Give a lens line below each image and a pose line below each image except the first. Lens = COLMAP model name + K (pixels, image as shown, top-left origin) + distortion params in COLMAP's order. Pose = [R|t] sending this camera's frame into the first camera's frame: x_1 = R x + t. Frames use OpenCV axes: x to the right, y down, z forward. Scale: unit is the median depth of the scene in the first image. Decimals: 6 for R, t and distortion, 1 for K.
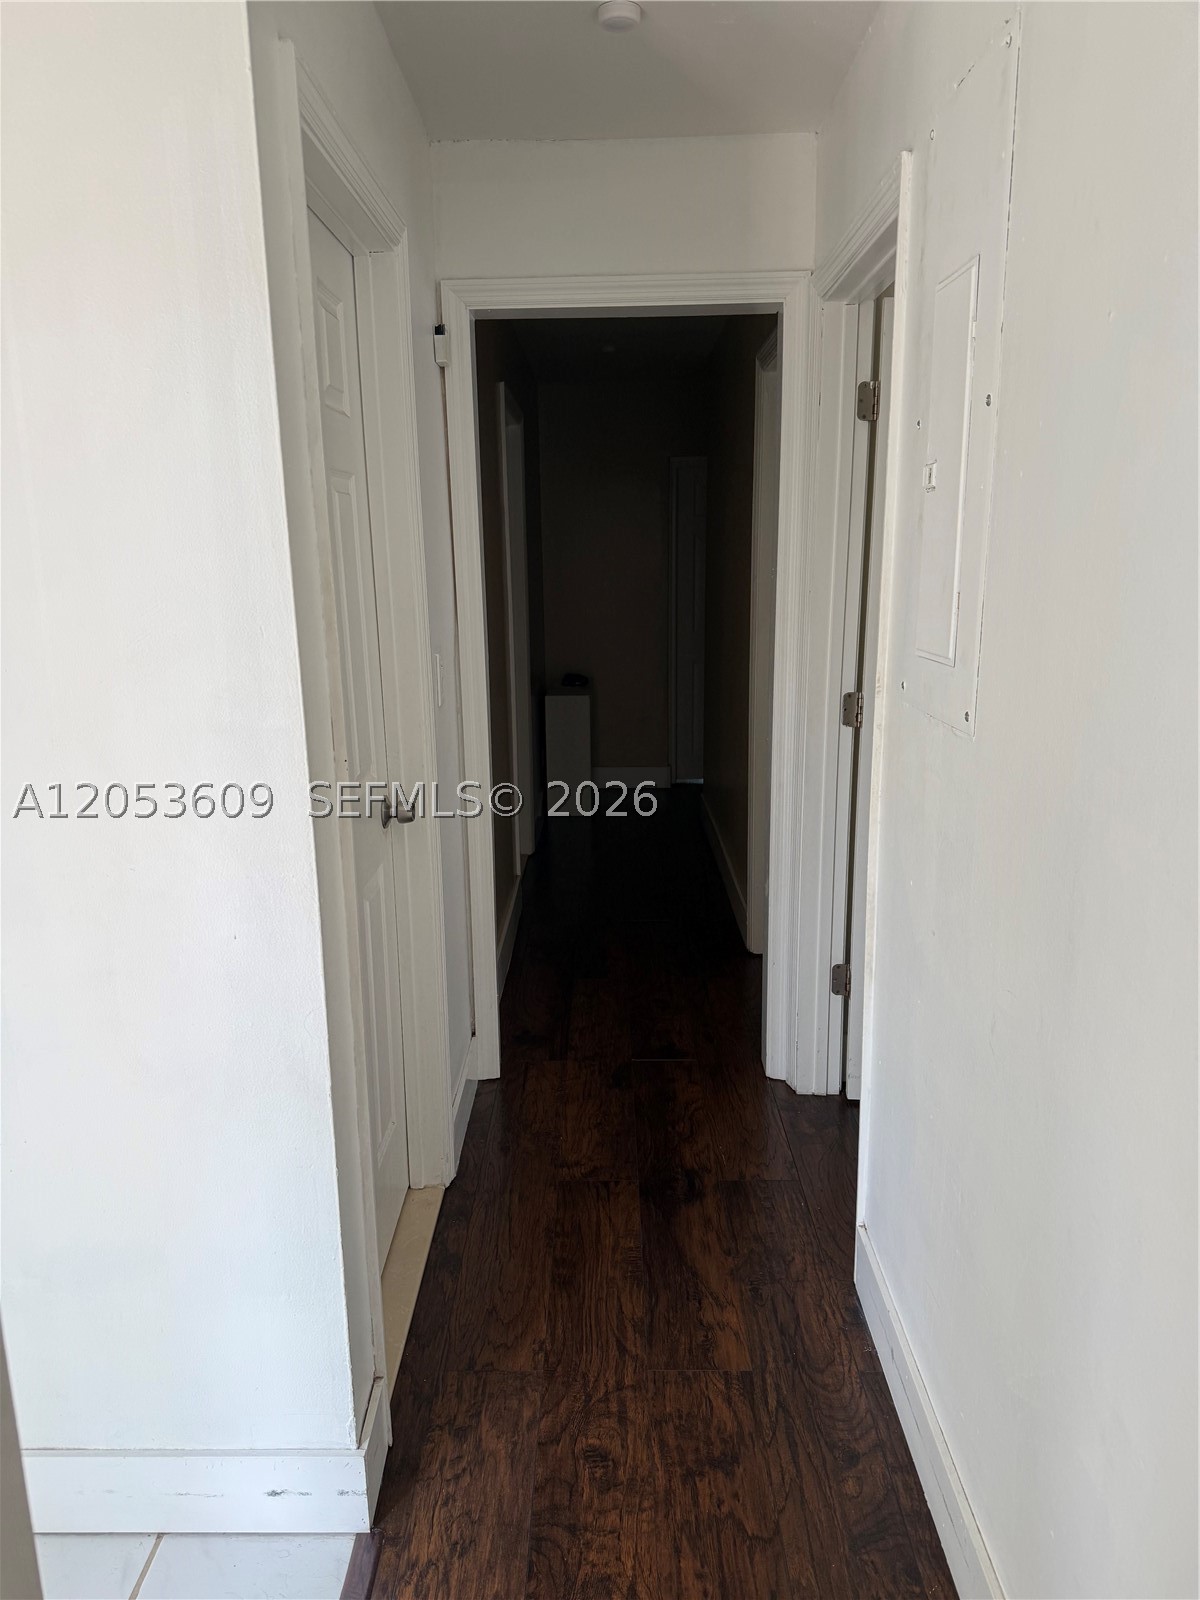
lens RADIAL K [[1105.9, 0, 600.0], [0, 1105.9, 800.0], [0, 0, 1]] dist [0.000512, 0.000188]
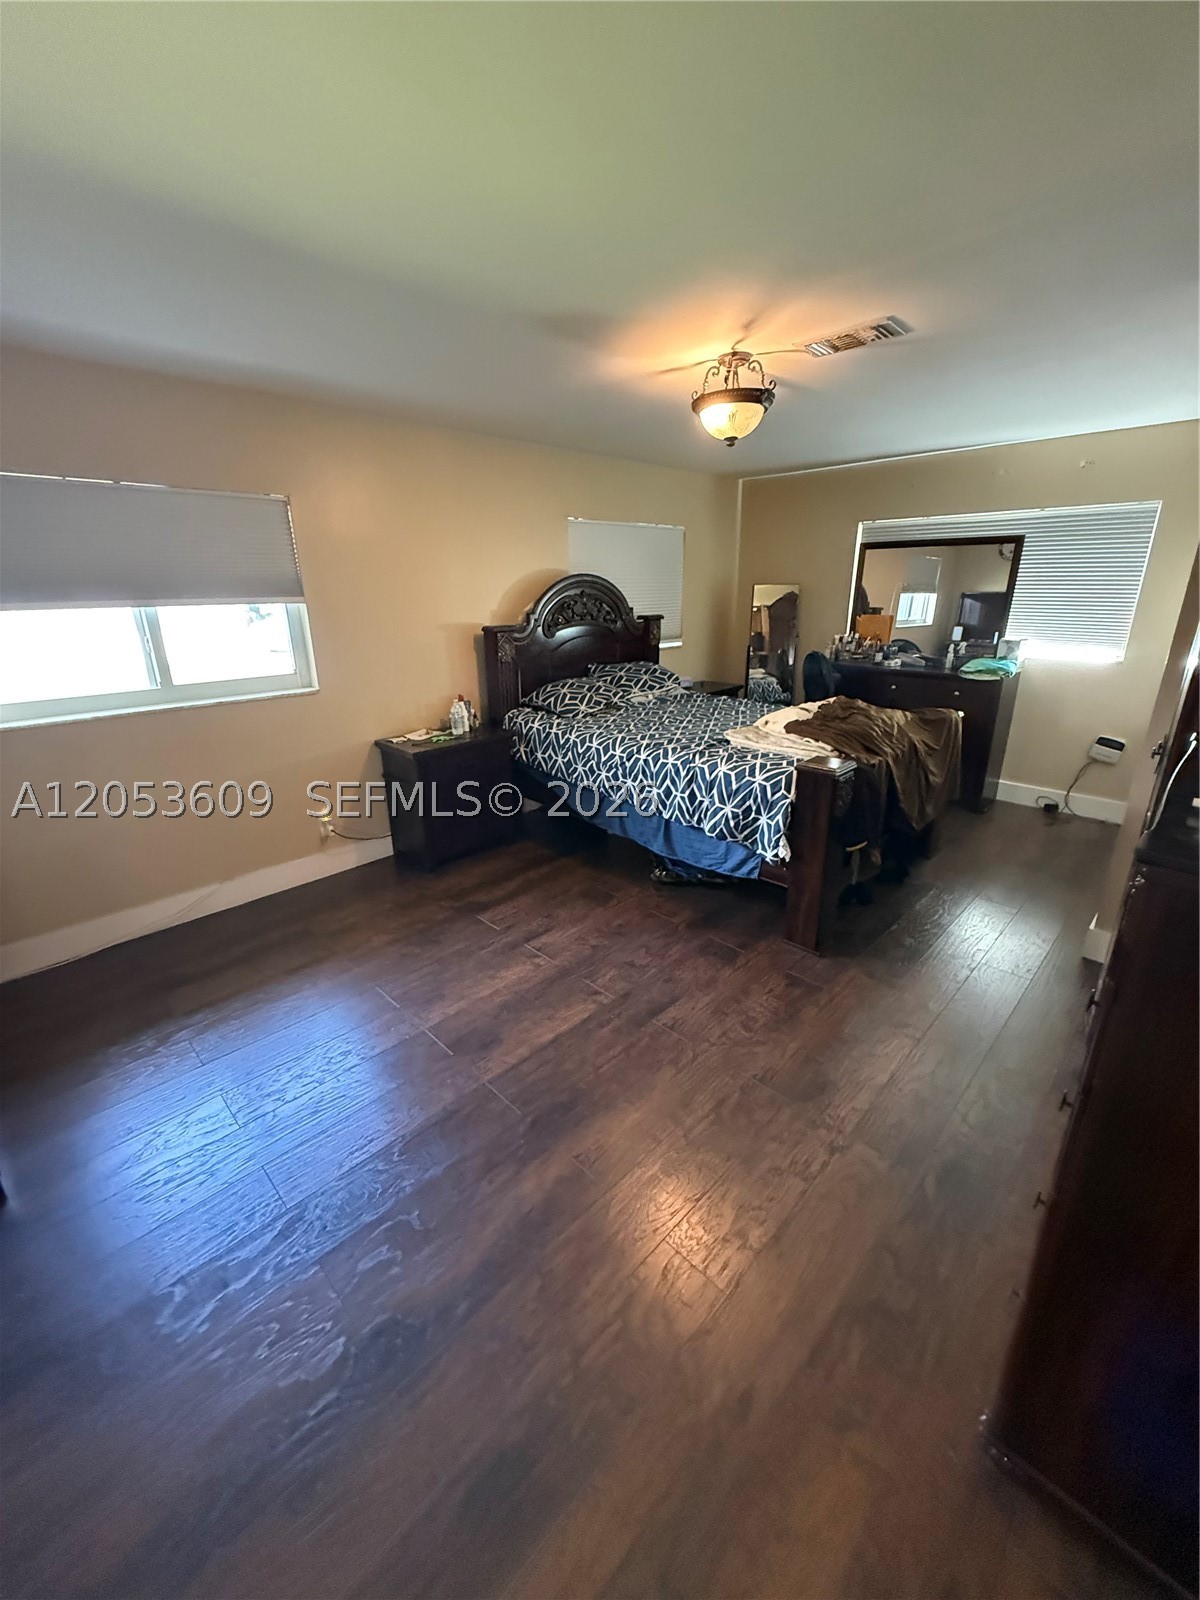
lens RADIAL K [[635.6, 0, 600.0], [0, 635.6, 800.0], [0, 0, 1]] dist [0.000882, -0.000018]
pose [[-0.707266, -0.208961, 0.675359, -0.500077], [0.178521, 0.871564, 0.456624, -0.406916], [-0.684035, 0.443521, -0.579124, 1.527203]]
